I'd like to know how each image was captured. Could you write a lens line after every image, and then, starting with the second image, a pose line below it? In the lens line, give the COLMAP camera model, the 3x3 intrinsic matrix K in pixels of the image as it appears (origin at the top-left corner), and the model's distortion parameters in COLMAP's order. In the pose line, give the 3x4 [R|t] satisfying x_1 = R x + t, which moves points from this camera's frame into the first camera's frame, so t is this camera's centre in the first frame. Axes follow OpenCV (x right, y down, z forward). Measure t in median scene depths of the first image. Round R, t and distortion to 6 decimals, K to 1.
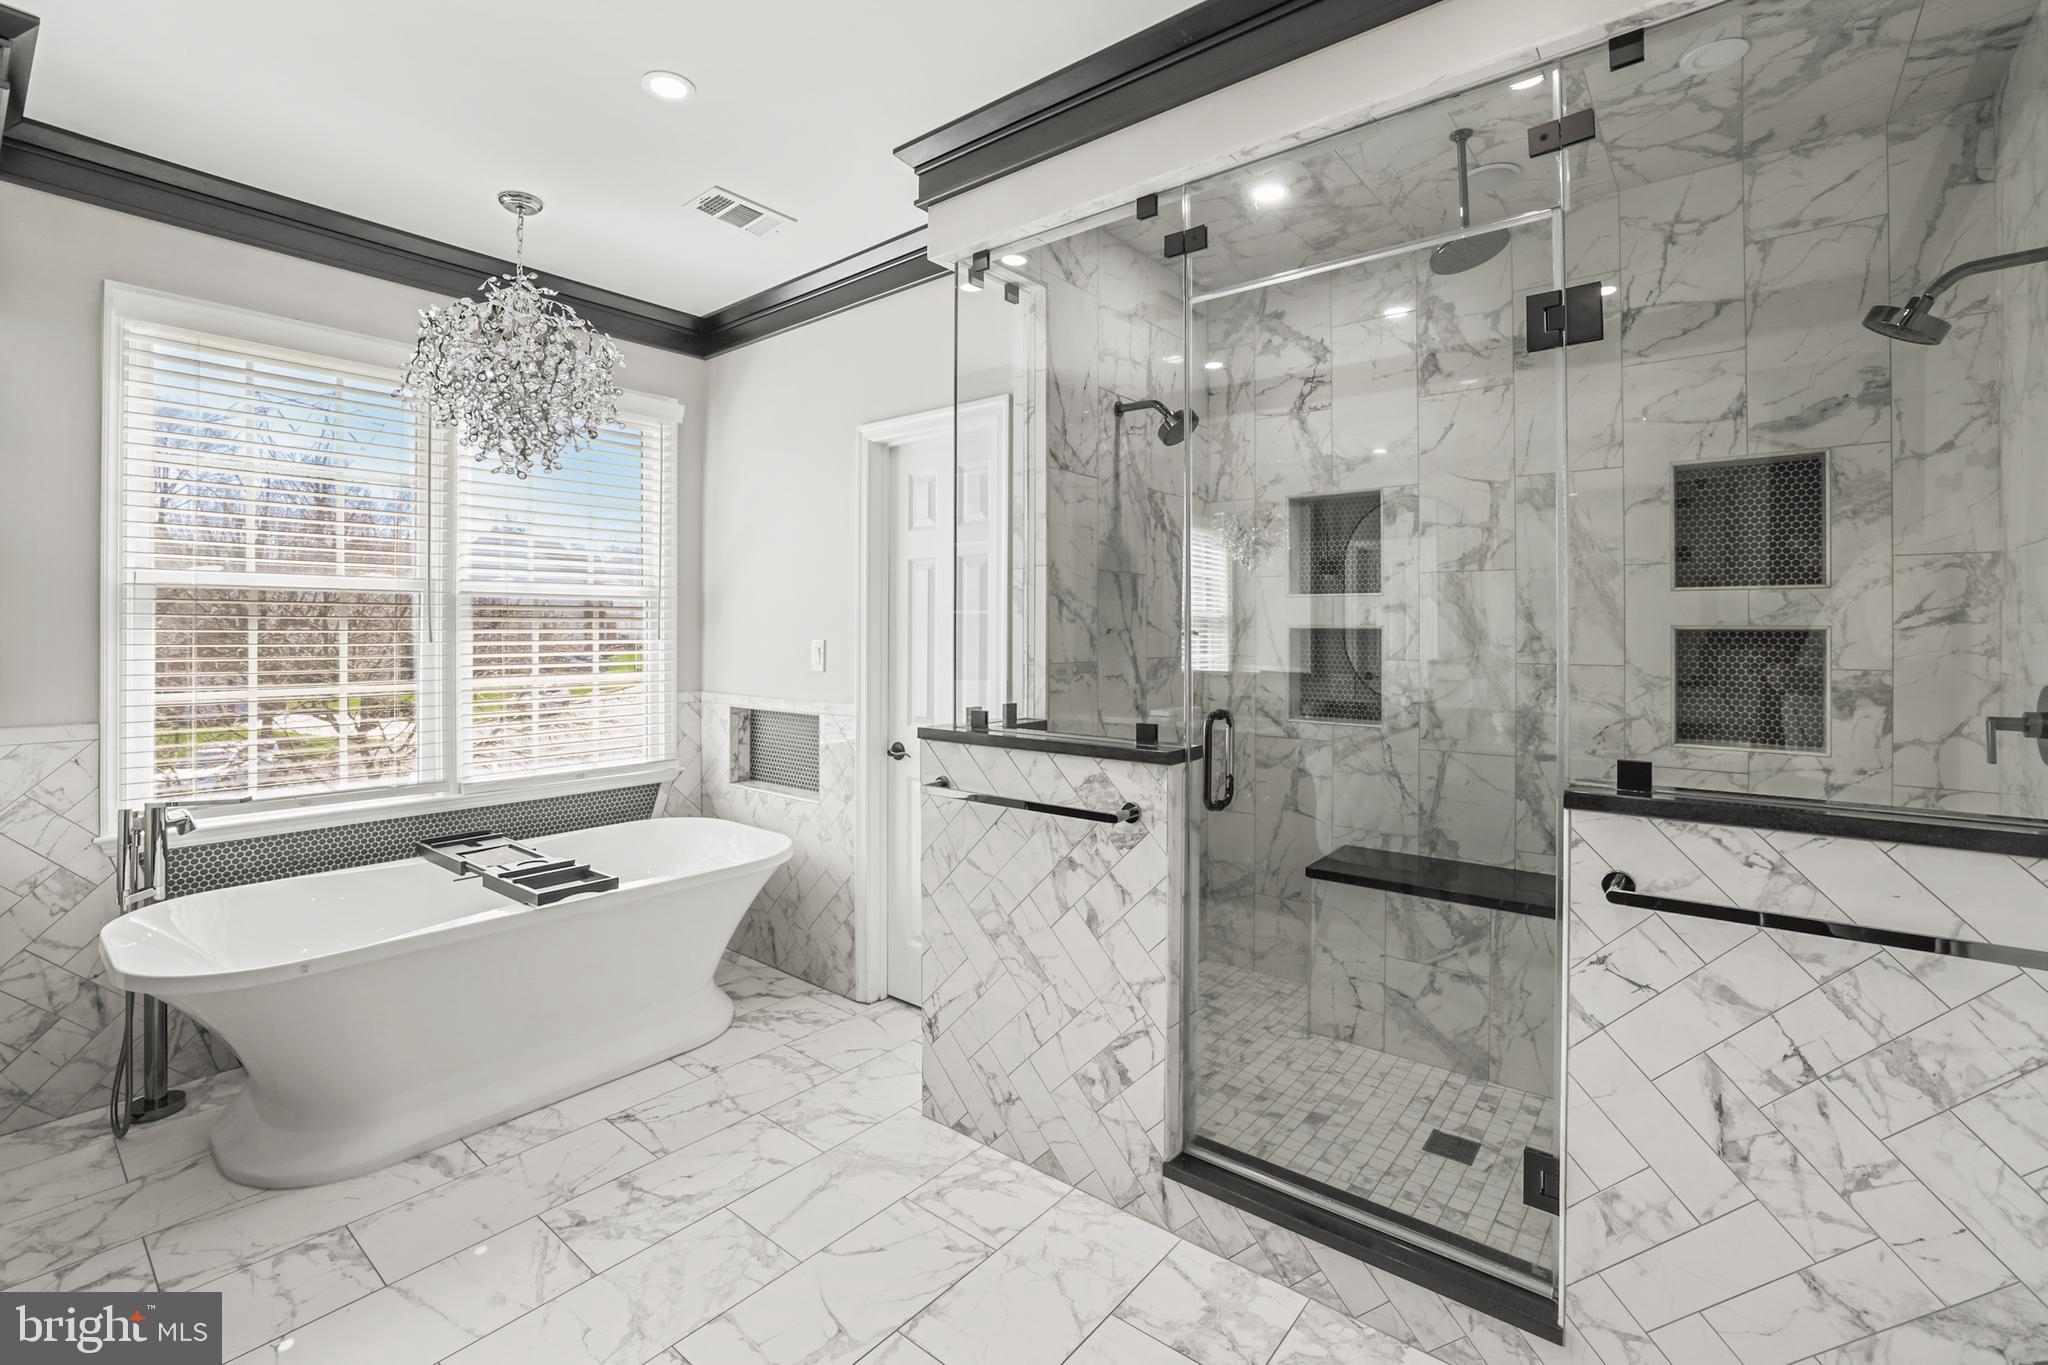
lens RADIAL K [[898.6, 0, 1033.0], [0, 898.6, 626.2], [0, 0, 1]] dist [-0.049210, 0.018282]
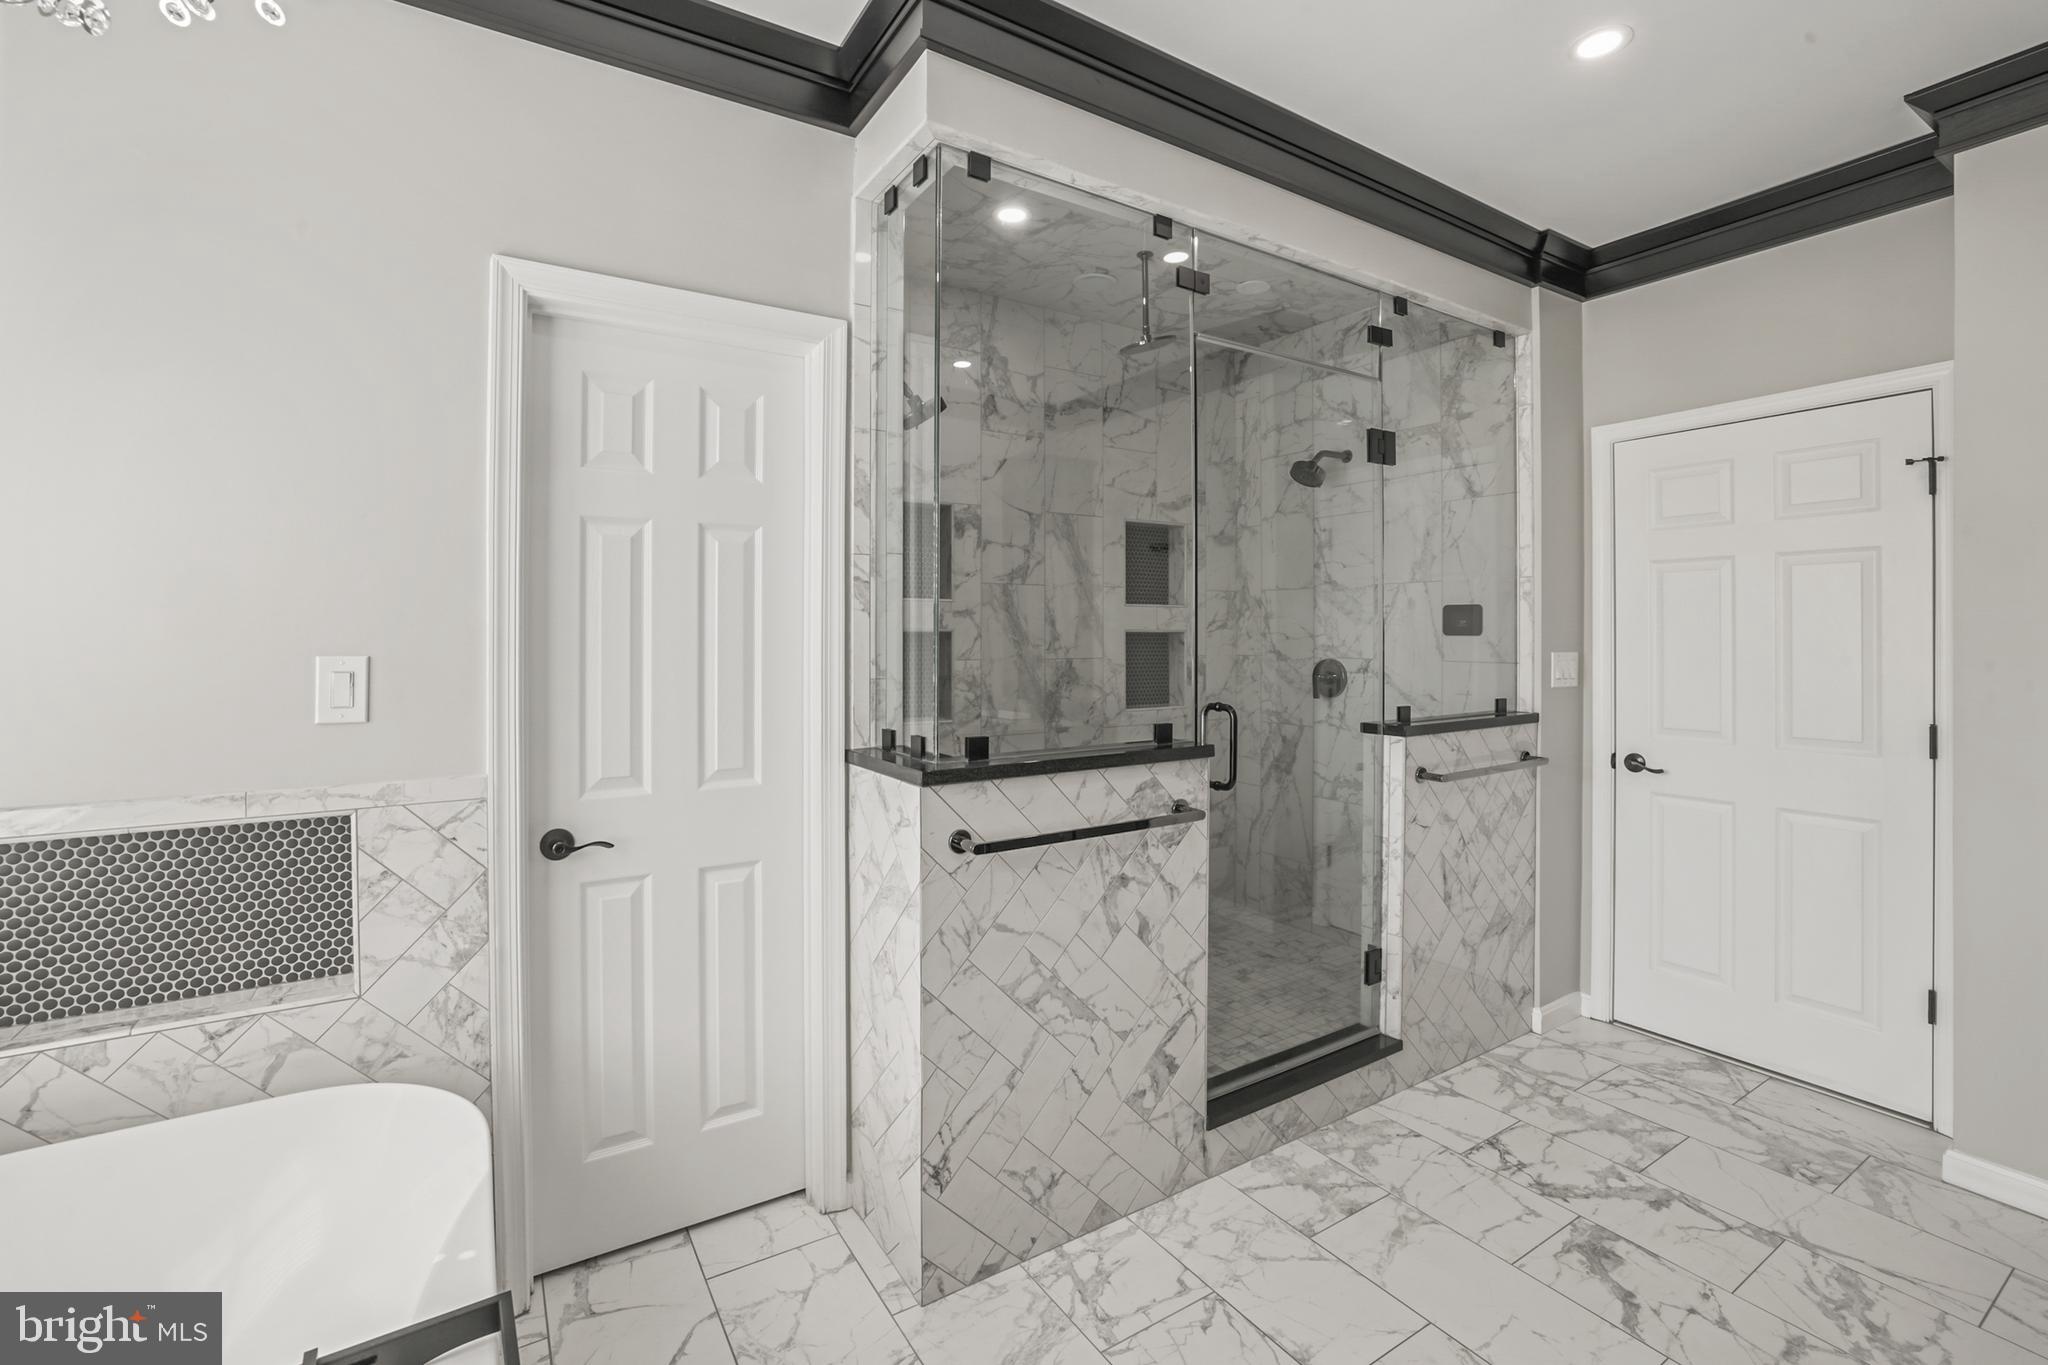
lens RADIAL K [[893.1, 0, 1028.0], [0, 893.1, 634.1], [0, 0, 1]] dist [-0.051015, 0.019752]
pose [[0.324605, -0.003706, 0.945842, -0.751104], [-0.002855, 0.999984, 0.004899, -0.000198], [-0.945845, -0.004291, 0.324590, 0.675292]]
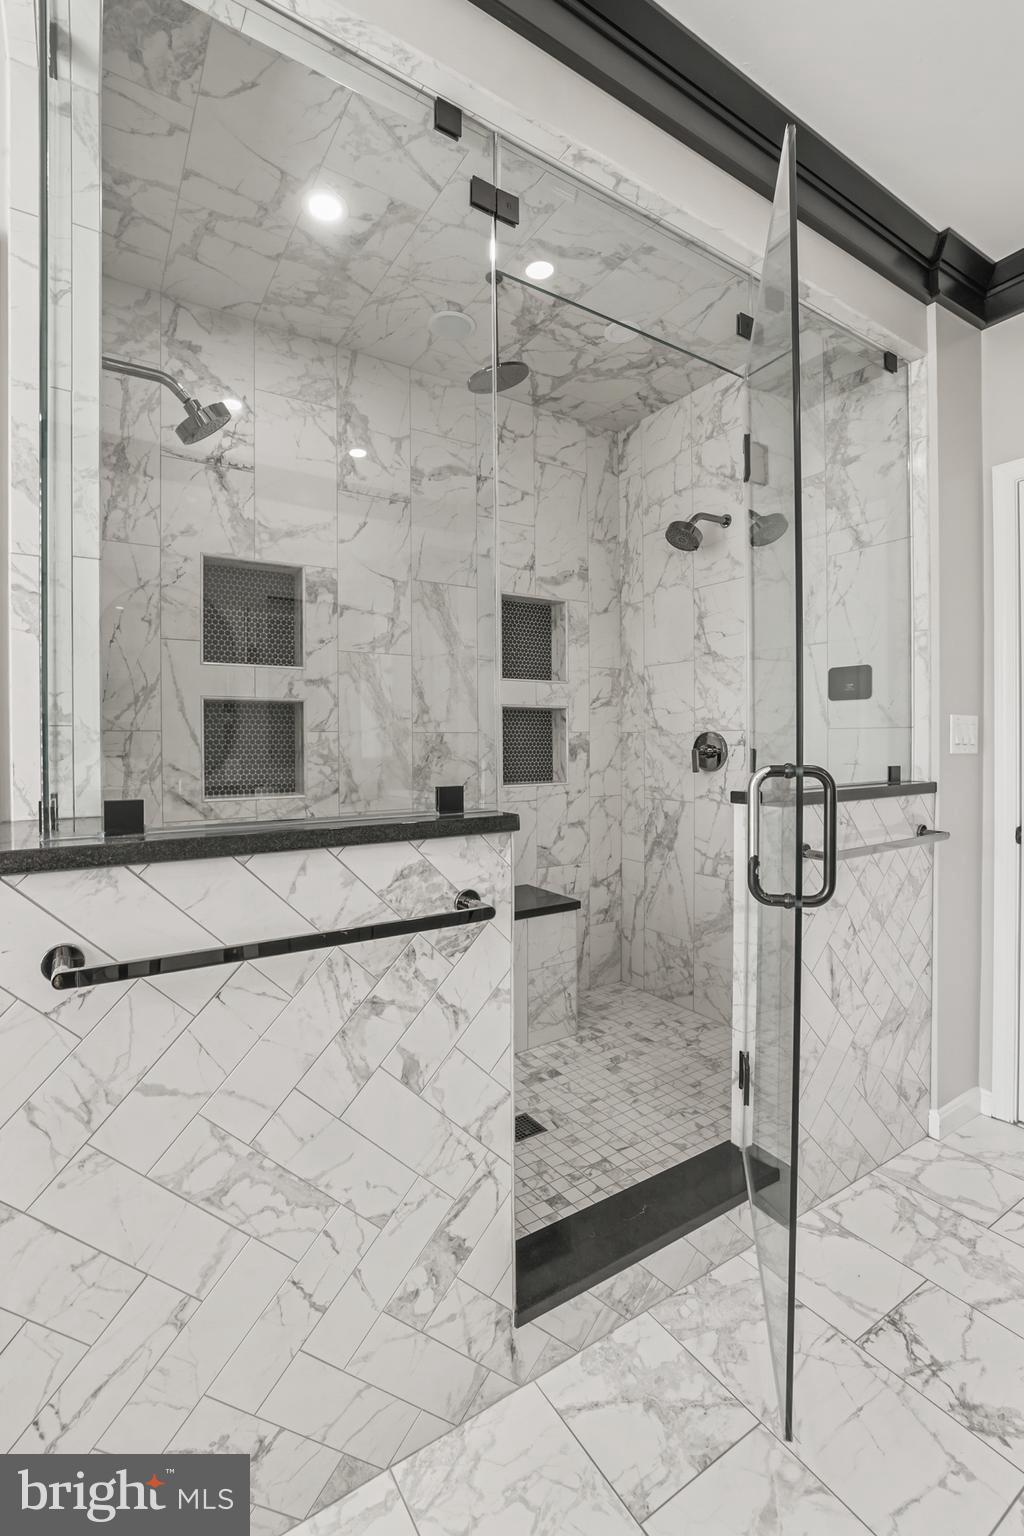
lens RADIAL K [[684.5, 0, 501.2], [0, 684.5, 749.1], [0, 0, 1]] dist [-0.043902, 0.014407]
pose [[0.330156, -0.016000, 0.943791, -0.342895], [0.003222, 0.999870, 0.015824, 0.056129], [-0.943921, -0.002183, 0.330164, 0.635403]]
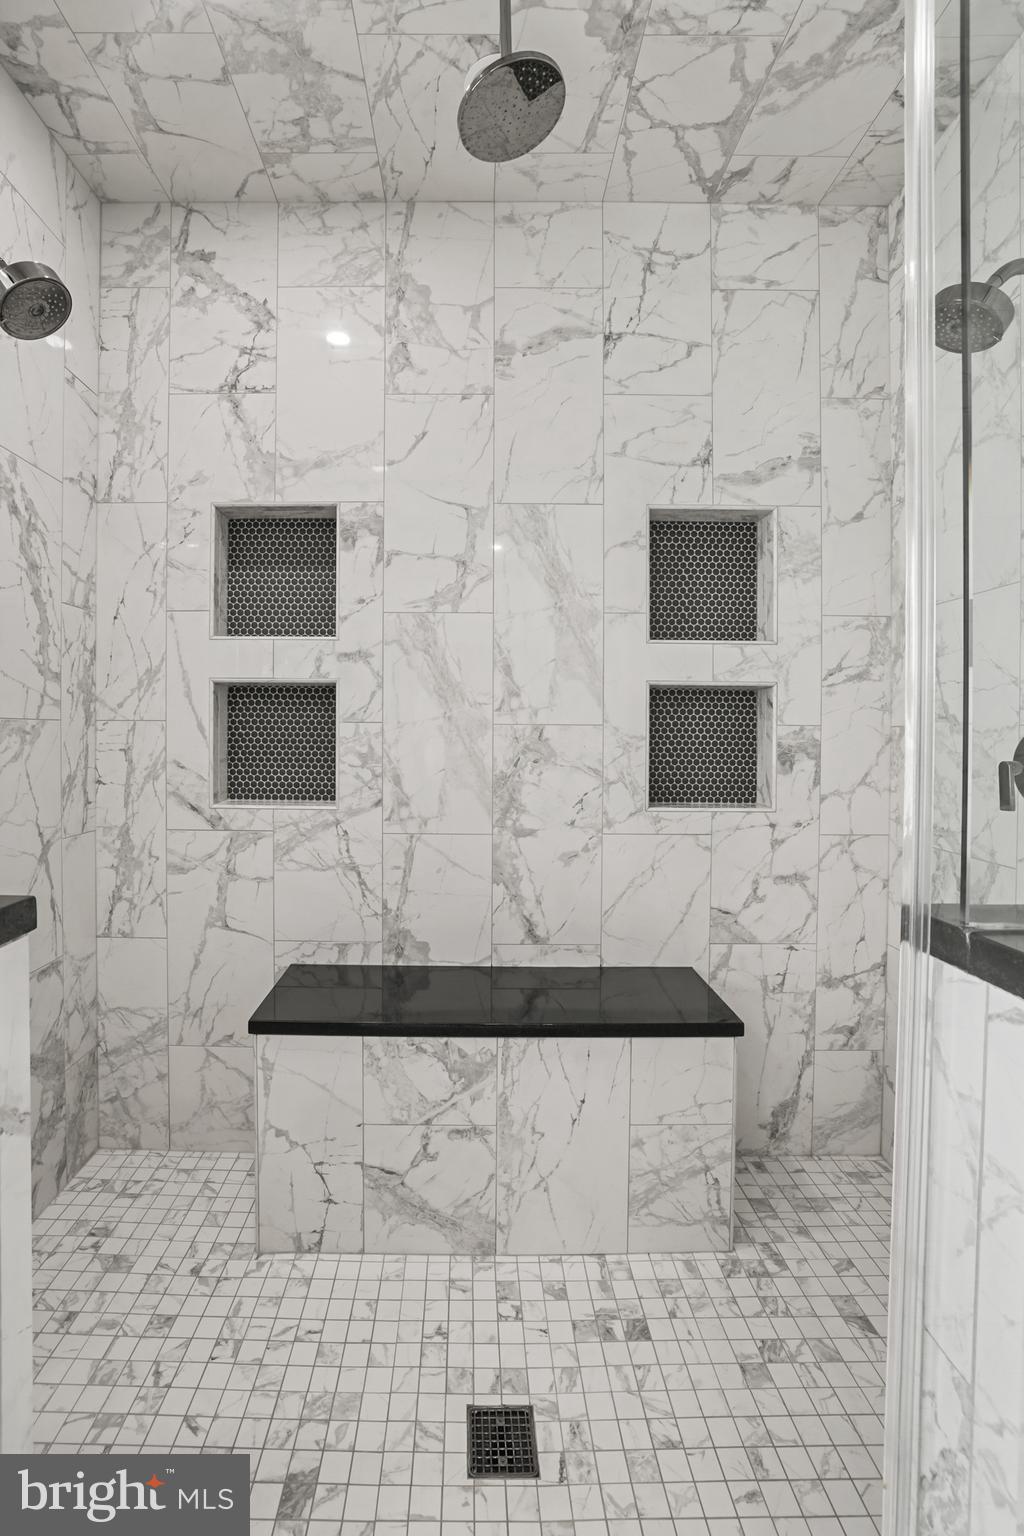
lens RADIAL K [[694.7, 0, 465.6], [0, 694.7, 736.4], [0, 0, 1]] dist [-0.051820, 0.021828]
pose [[0.786052, -0.003716, 0.618150, 0.126873], [-0.006332, 0.999881, 0.014063, 0.049396], [-0.618129, -0.014968, 0.785935, 0.550647]]
